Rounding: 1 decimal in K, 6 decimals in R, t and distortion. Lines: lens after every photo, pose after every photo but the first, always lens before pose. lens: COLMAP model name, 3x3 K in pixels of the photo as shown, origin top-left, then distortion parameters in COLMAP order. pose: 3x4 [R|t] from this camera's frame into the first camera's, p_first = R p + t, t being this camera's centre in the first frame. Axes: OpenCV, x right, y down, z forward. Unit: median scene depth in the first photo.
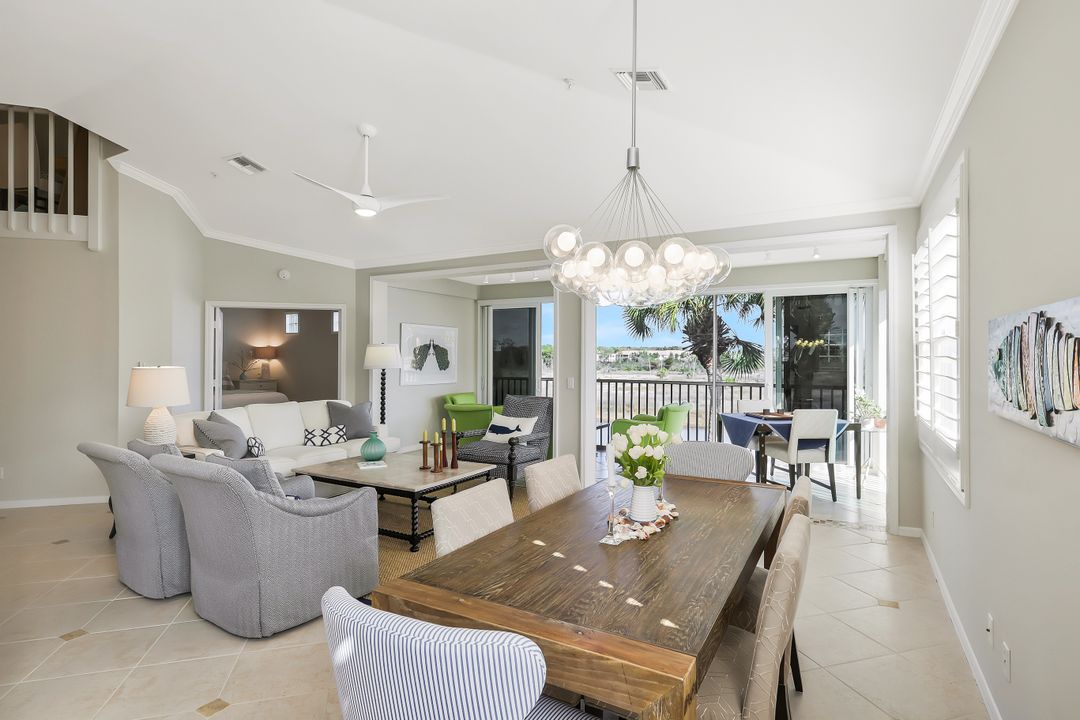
lens RADIAL K [[556.6, 0, 518.7], [0, 556.6, 363.0], [0, 0, 1]] dist [0.003032, -0.005828]
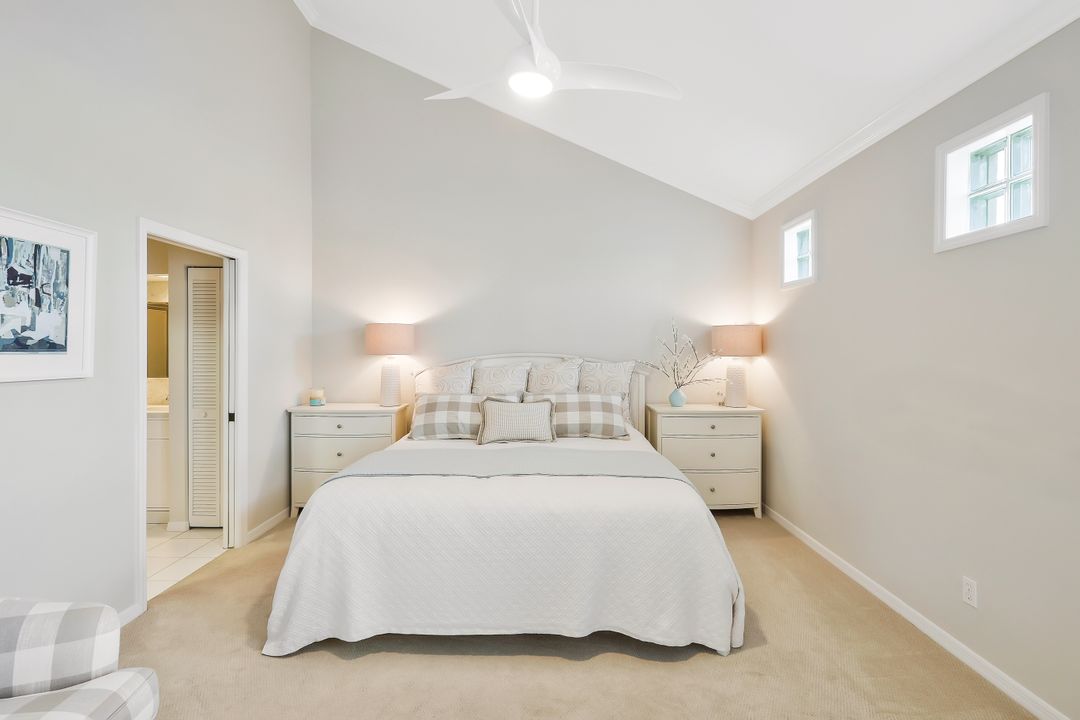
lens RADIAL K [[479.1, 0, 549.2], [0, 479.1, 341.4], [0, 0, 1]] dist [-0.001184, -0.000131]
pose [[0.506624, -0.000417, -0.862167, -0.425367], [-0.015408, 0.999836, -0.009537, -0.023509], [0.862030, 0.018116, 0.506534, 1.312746]]
